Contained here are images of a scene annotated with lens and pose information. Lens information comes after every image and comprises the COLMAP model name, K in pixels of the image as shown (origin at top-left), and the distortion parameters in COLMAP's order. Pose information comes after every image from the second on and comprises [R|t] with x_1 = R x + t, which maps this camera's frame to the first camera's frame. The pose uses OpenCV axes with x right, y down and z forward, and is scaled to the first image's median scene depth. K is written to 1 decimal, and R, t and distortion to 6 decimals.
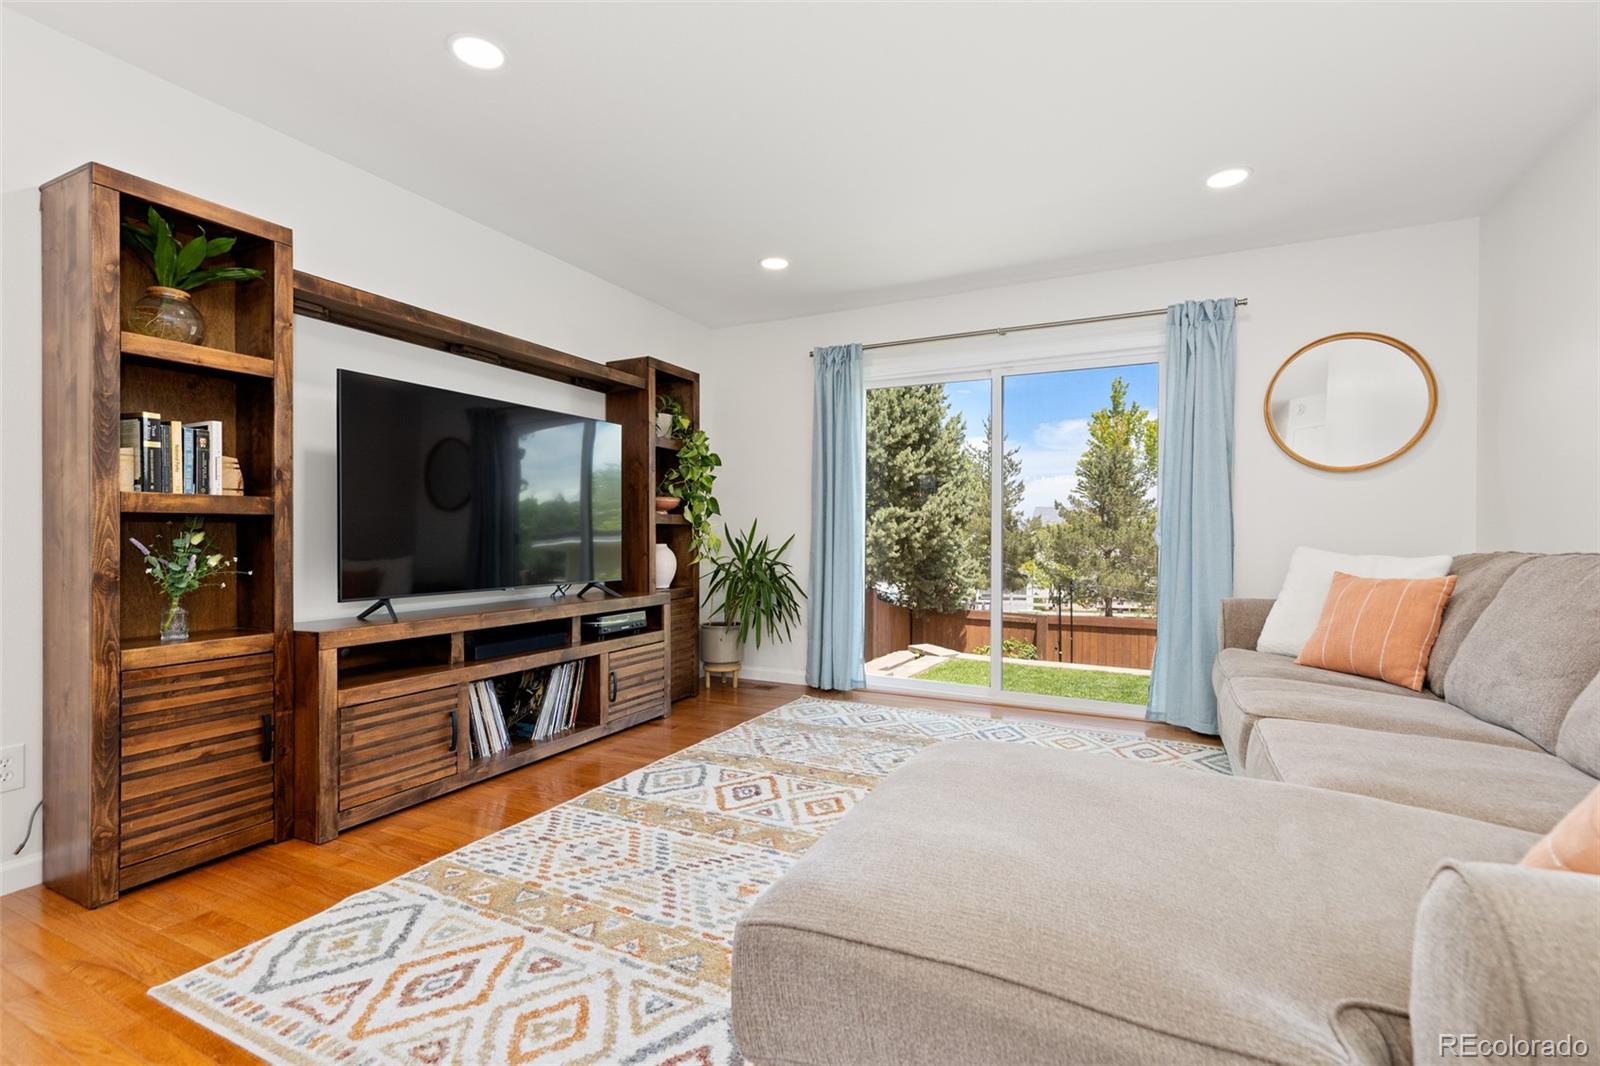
lens RADIAL K [[729.9, 0, 791.7], [0, 729.9, 529.3], [0, 0, 1]] dist [0.011759, -0.003564]
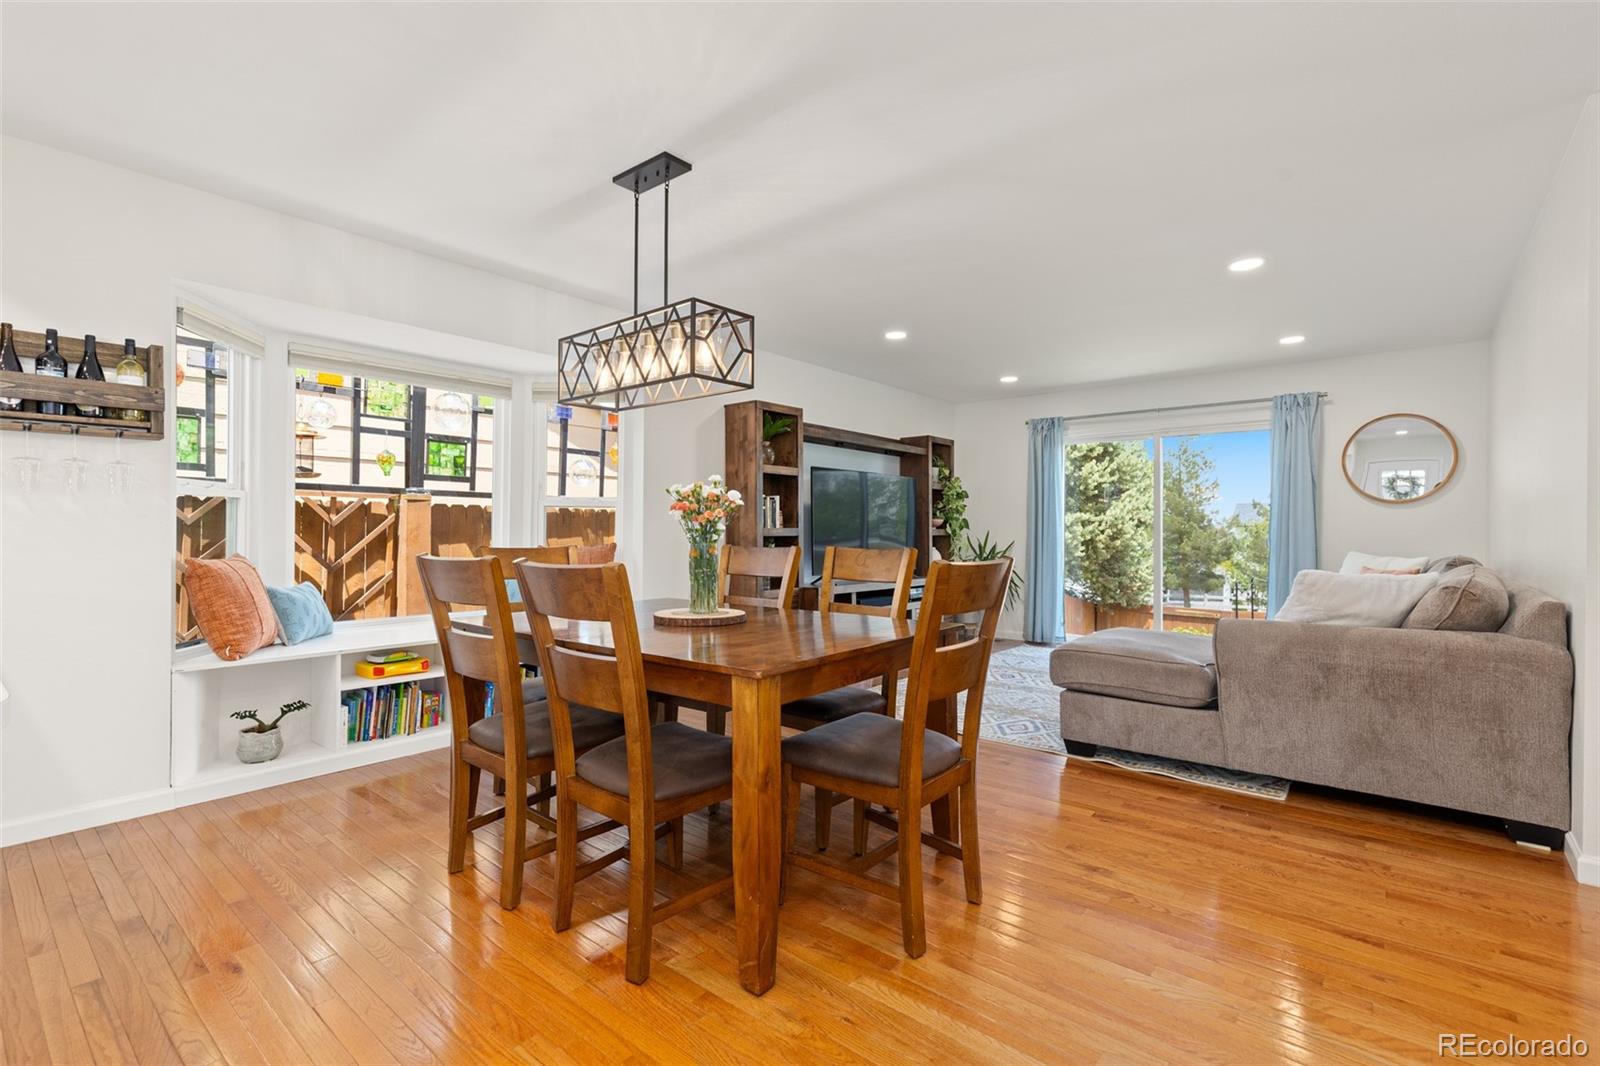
lens RADIAL K [[729.9, 0, 789.0], [0, 729.9, 529.8], [0, 0, 1]] dist [0.011759, -0.003564]
pose [[0.972831, -0.003884, -0.231486, -0.164036], [0.004517, 0.999987, 0.002207, -0.034383], [0.231474, -0.003193, 0.972836, -0.954109]]
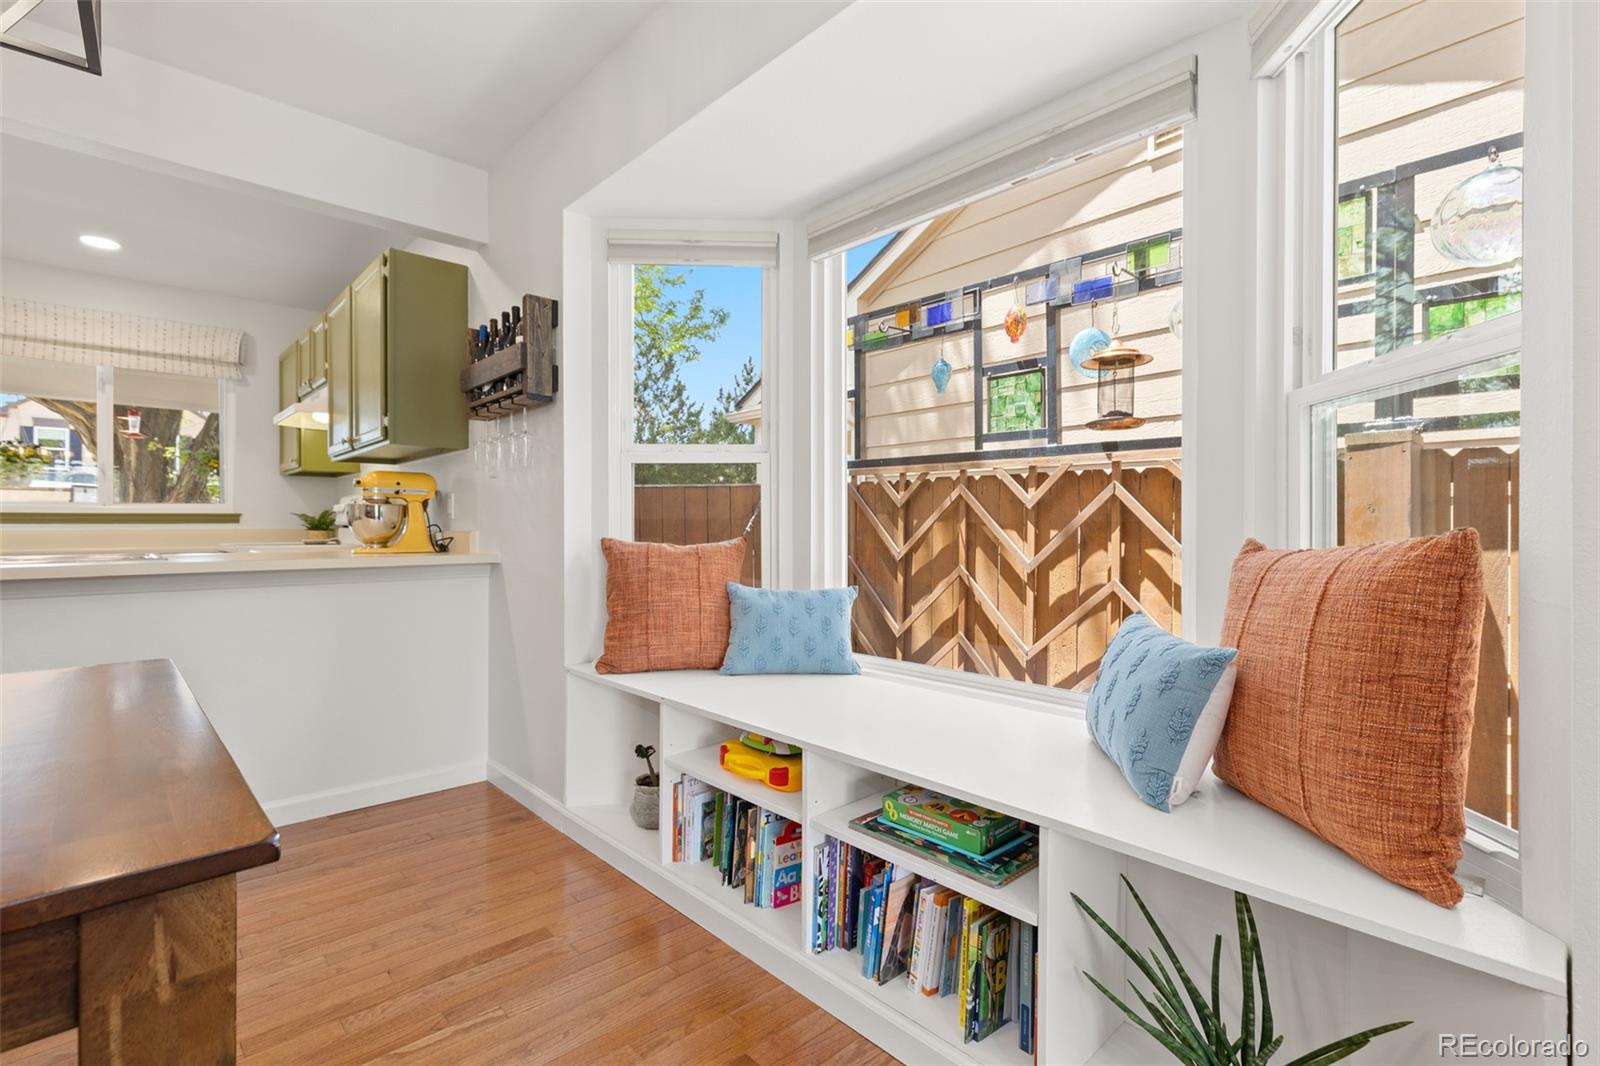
lens RADIAL K [[729.9, 0, 789.8], [0, 729.9, 534.2], [0, 0, 1]] dist [0.011759, -0.003564]
pose [[-0.349867, -0.004553, -0.936788, -0.492661], [-0.004219, 0.999986, -0.003285, 0.000349], [0.936790, 0.002803, -0.349882, 0.327386]]
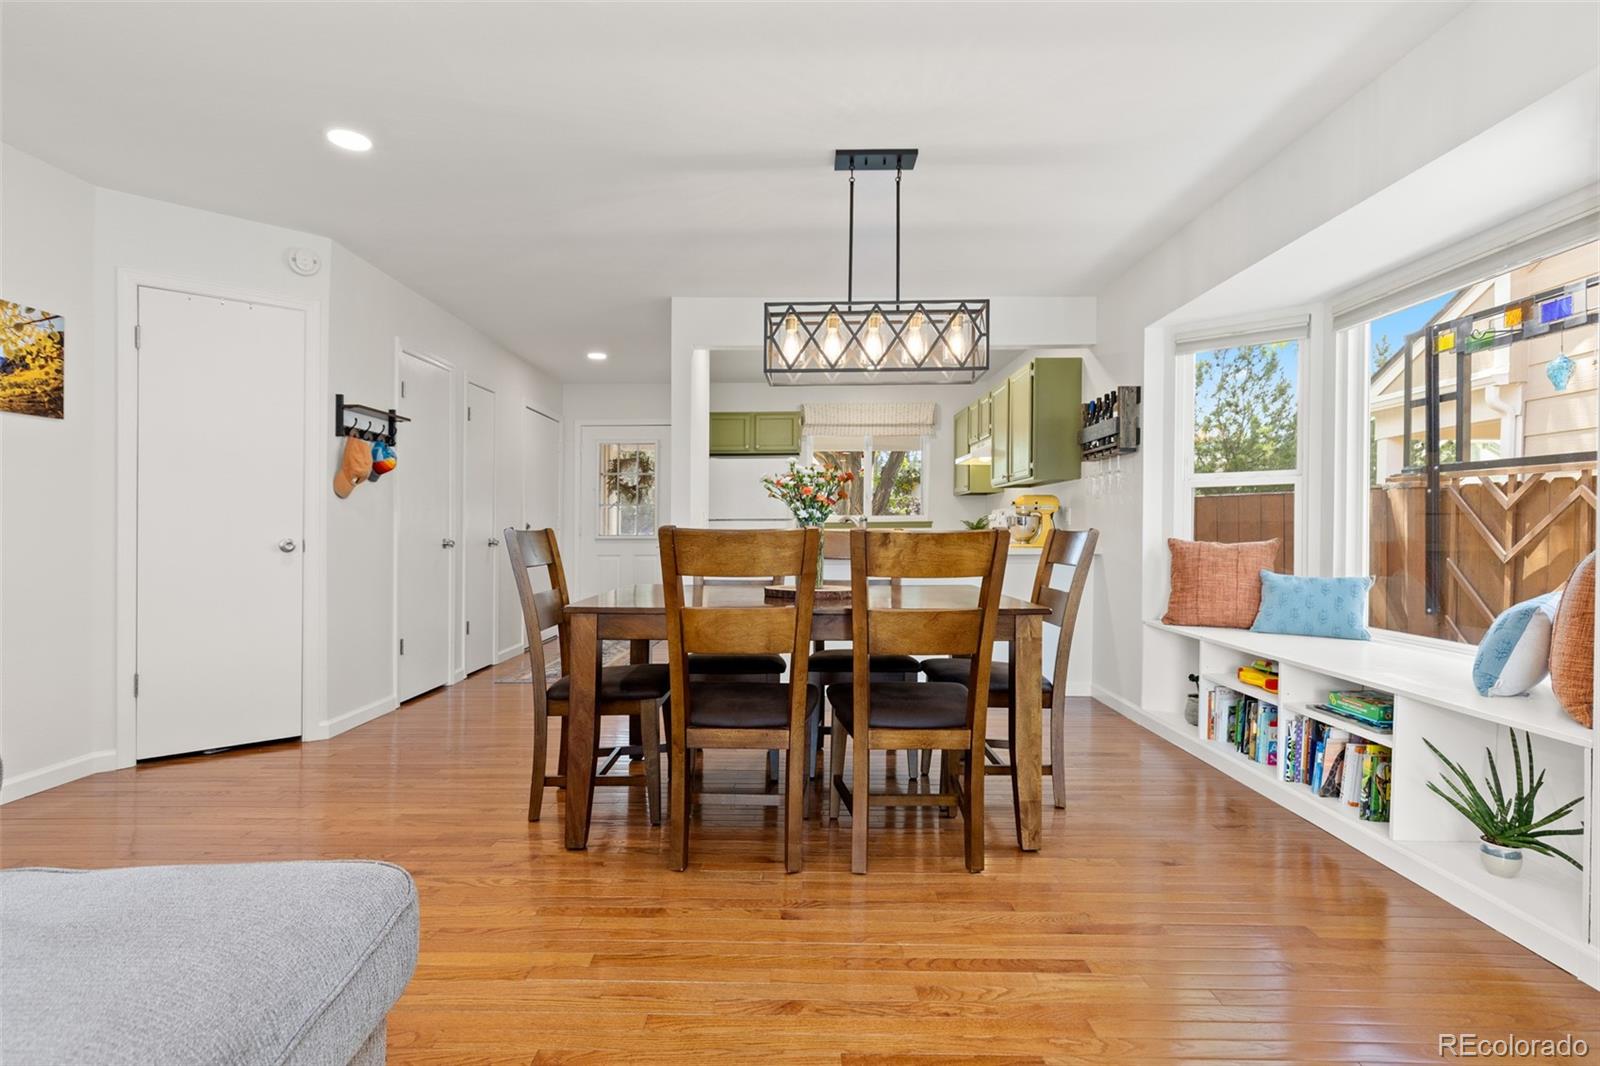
lens RADIAL K [[769.2, 0, 790.3], [0, 769.2, 550.3], [0, 0, 1]] dist [-0.003890, 0.000356]
pose [[-0.897537, 0.002675, -0.440930, -0.018512], [-0.007869, 0.999725, 0.022083, -0.000666], [0.440868, 0.023290, -0.897270, 0.744620]]
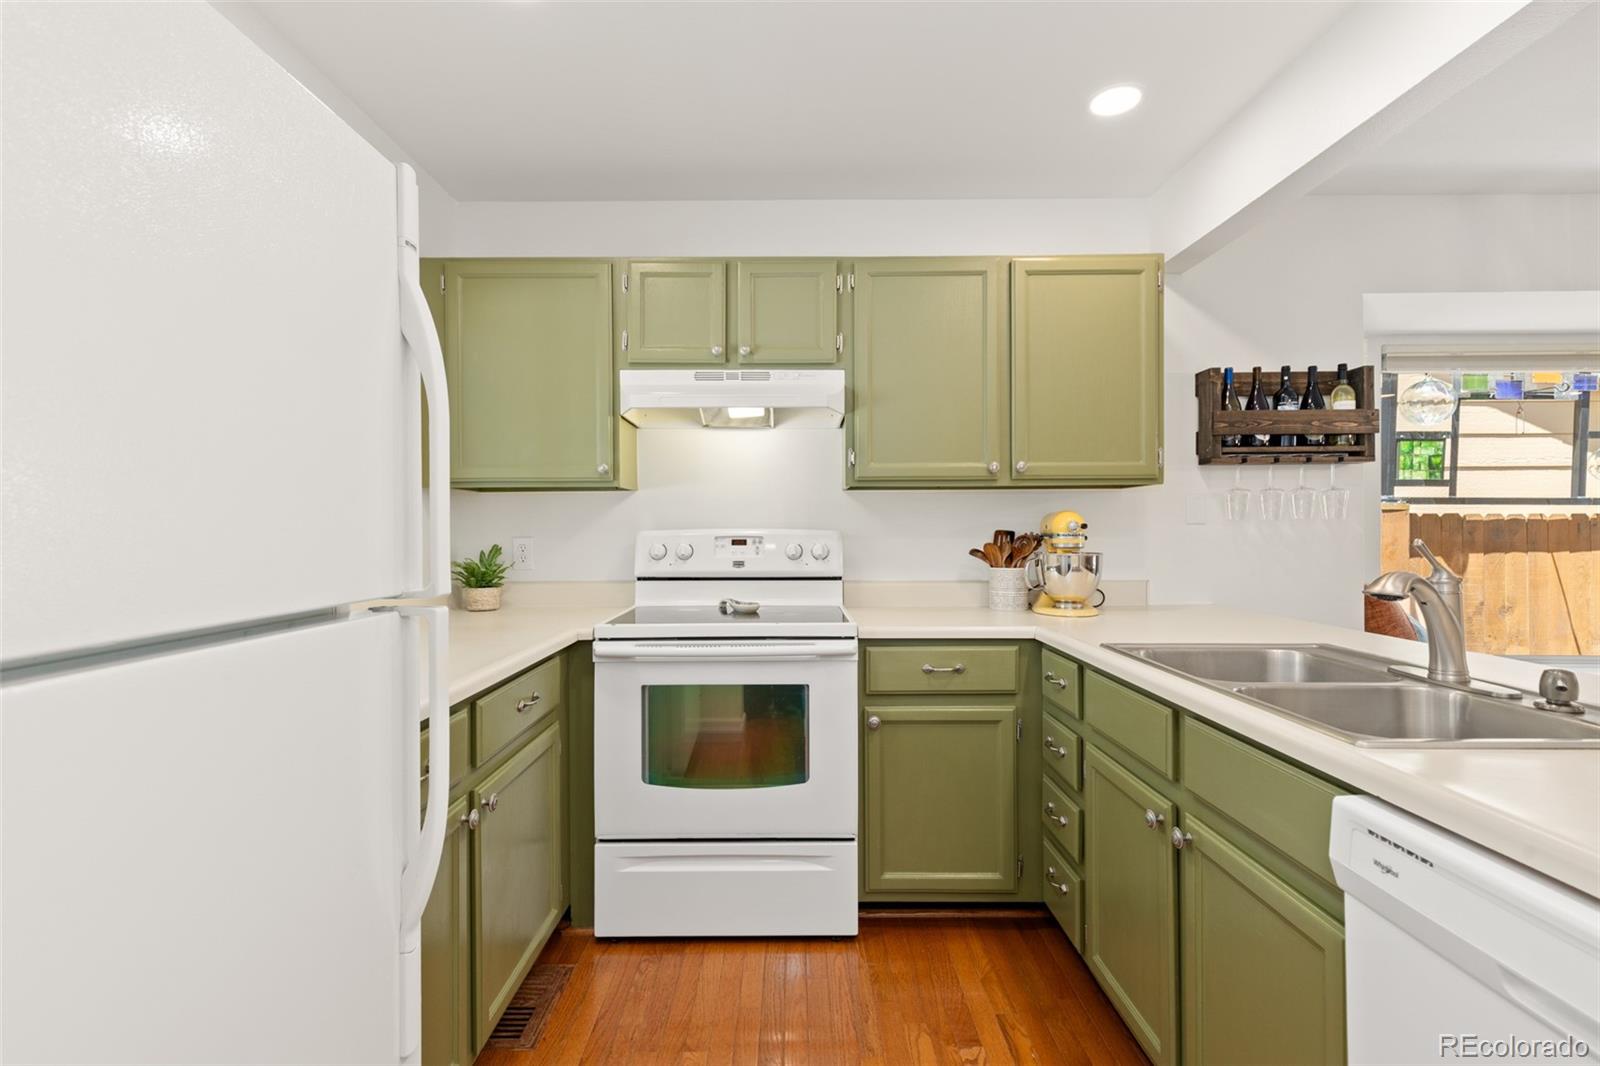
lens RADIAL K [[729.9, 0, 793.7], [0, 729.9, 527.9], [0, 0, 1]] dist [0.011759, -0.003564]
pose [[0.445732, -0.013707, -0.895061, -0.663363], [0.010277, 0.999895, -0.010195, -0.068116], [0.895107, -0.004654, 0.445826, -1.266581]]
